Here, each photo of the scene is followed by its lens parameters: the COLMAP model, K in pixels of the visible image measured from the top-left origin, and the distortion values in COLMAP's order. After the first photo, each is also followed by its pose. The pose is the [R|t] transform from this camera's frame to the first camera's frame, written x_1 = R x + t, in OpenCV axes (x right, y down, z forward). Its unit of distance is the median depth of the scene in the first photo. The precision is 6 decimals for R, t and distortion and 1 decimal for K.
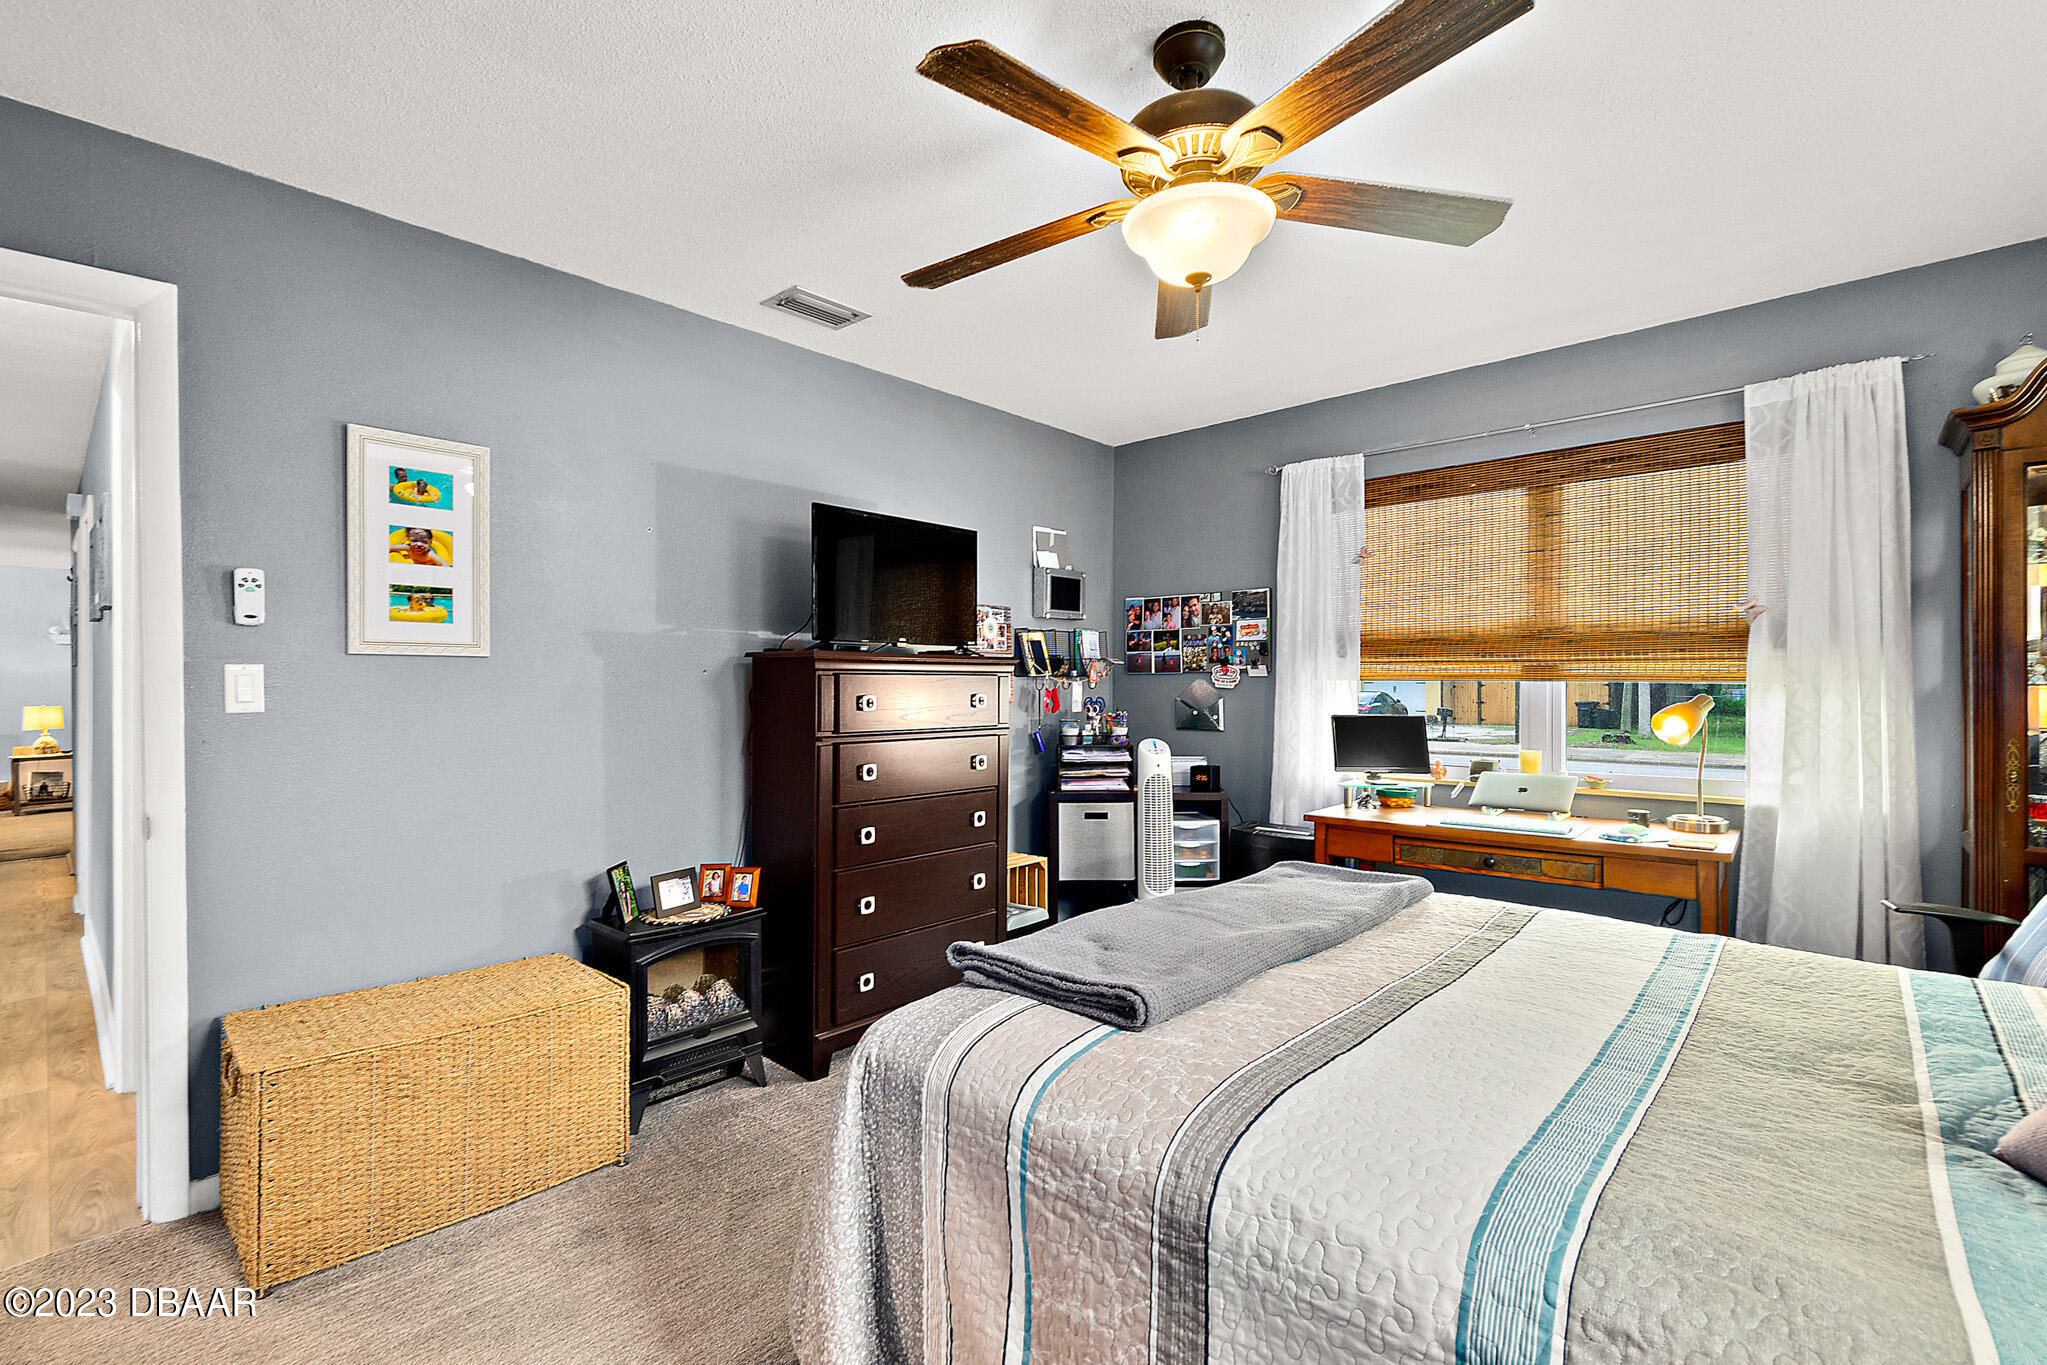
lens RADIAL K [[909.1, 0, 1023.5], [0, 909.1, 682.5], [0, 0, 1]] dist [0.001496, -0.000037]
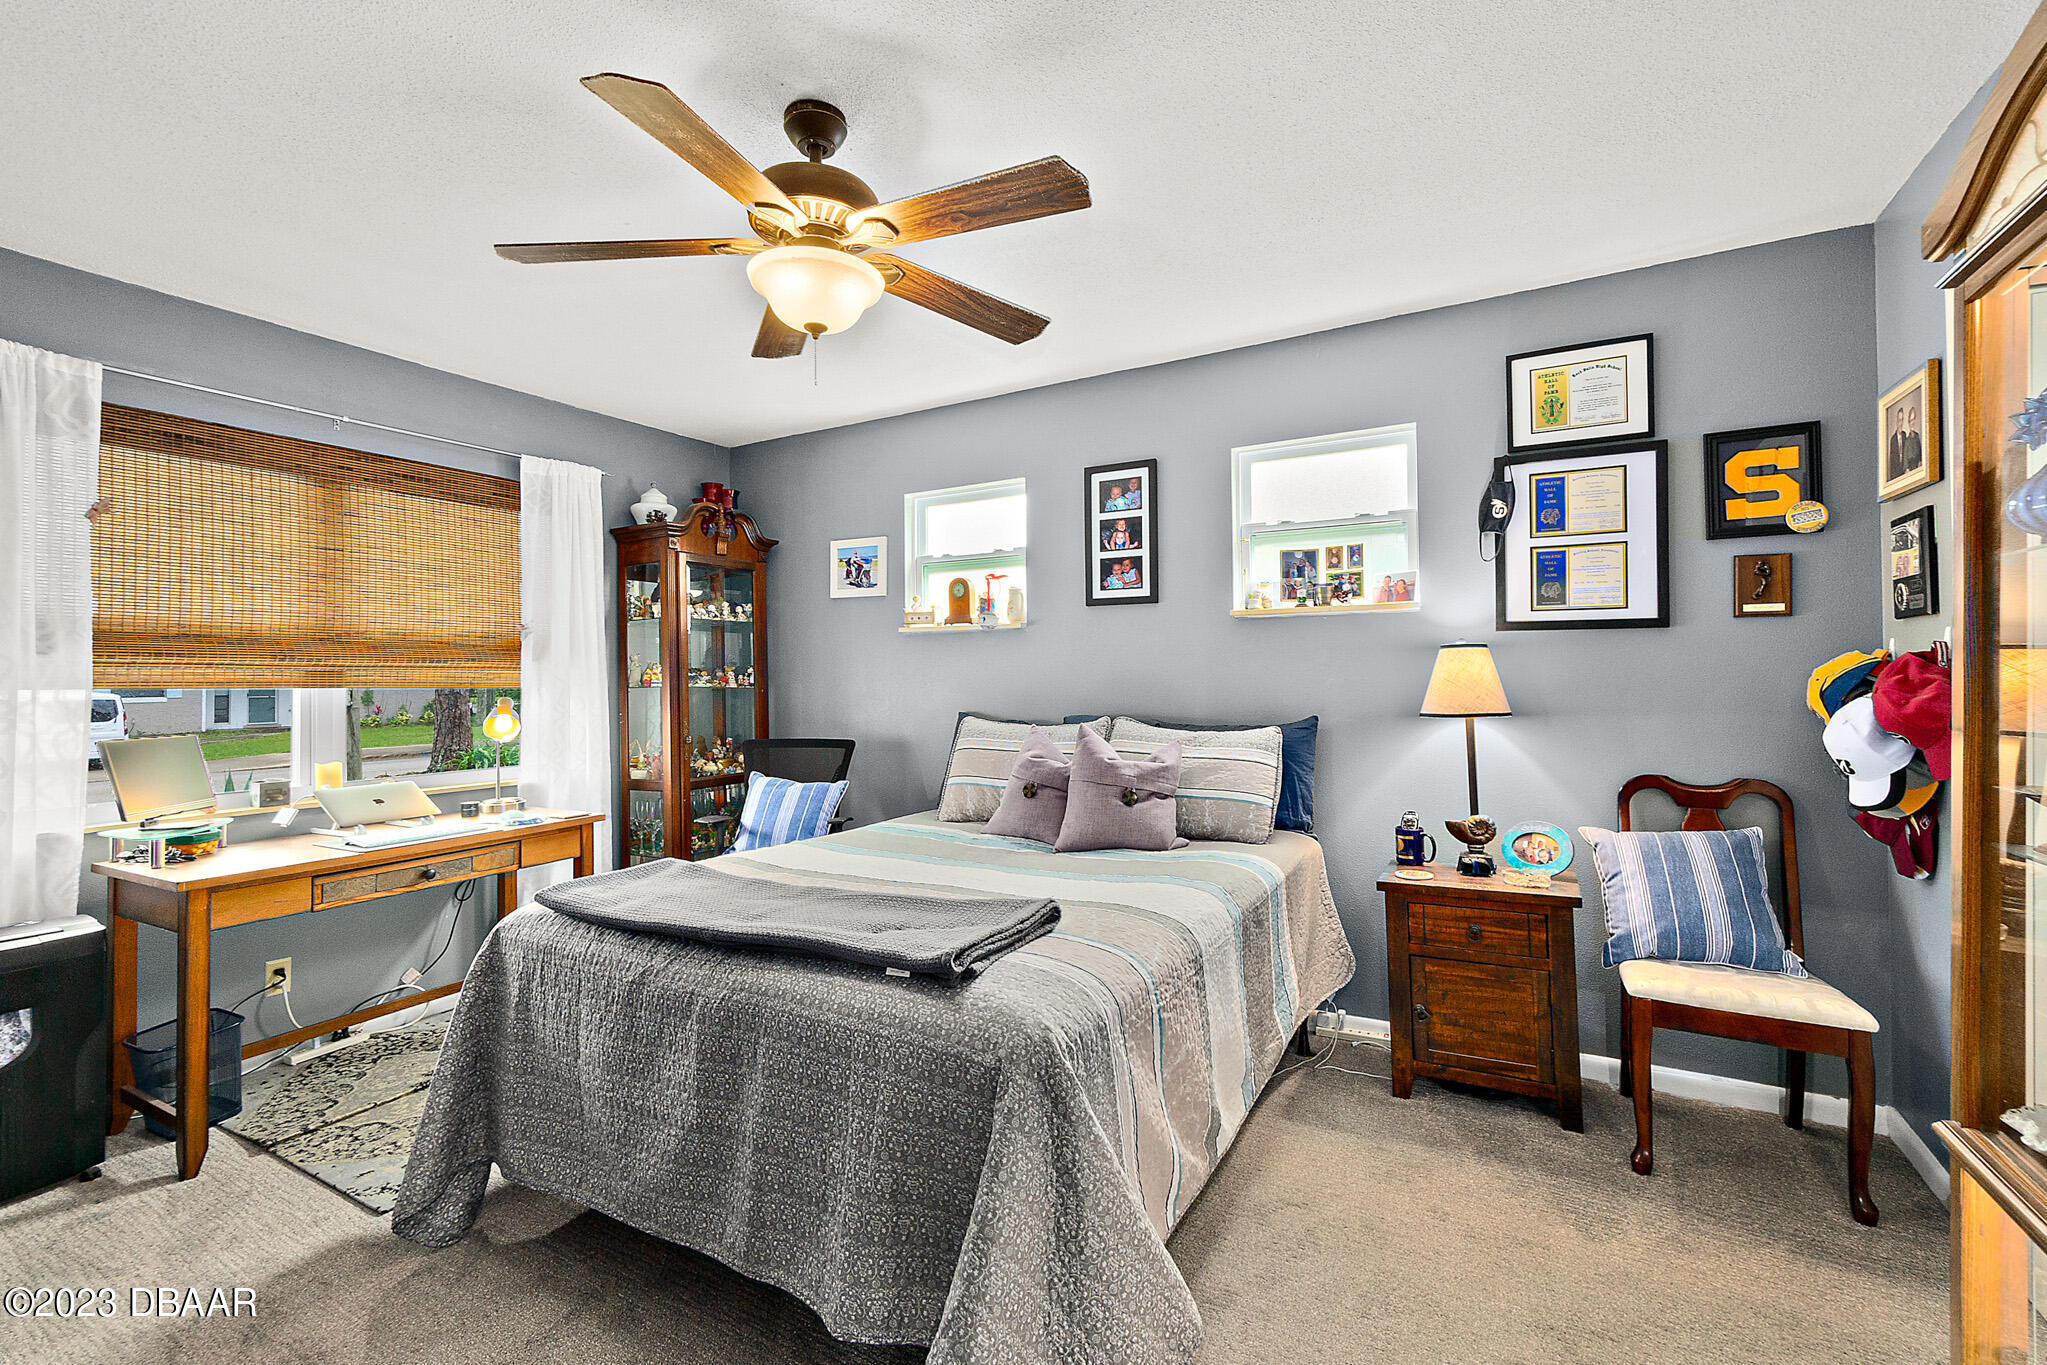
lens RADIAL K [[890.0, 0, 1010.8], [0, 890.0, 675.9], [0, 0, 1]] dist [0.003412, -0.000165]
pose [[-0.197464, 0.000978, 0.980310, -0.500377], [-0.000450, 0.999999, -0.001088, -0.013854], [-0.980310, -0.000656, -0.197463, 0.516322]]
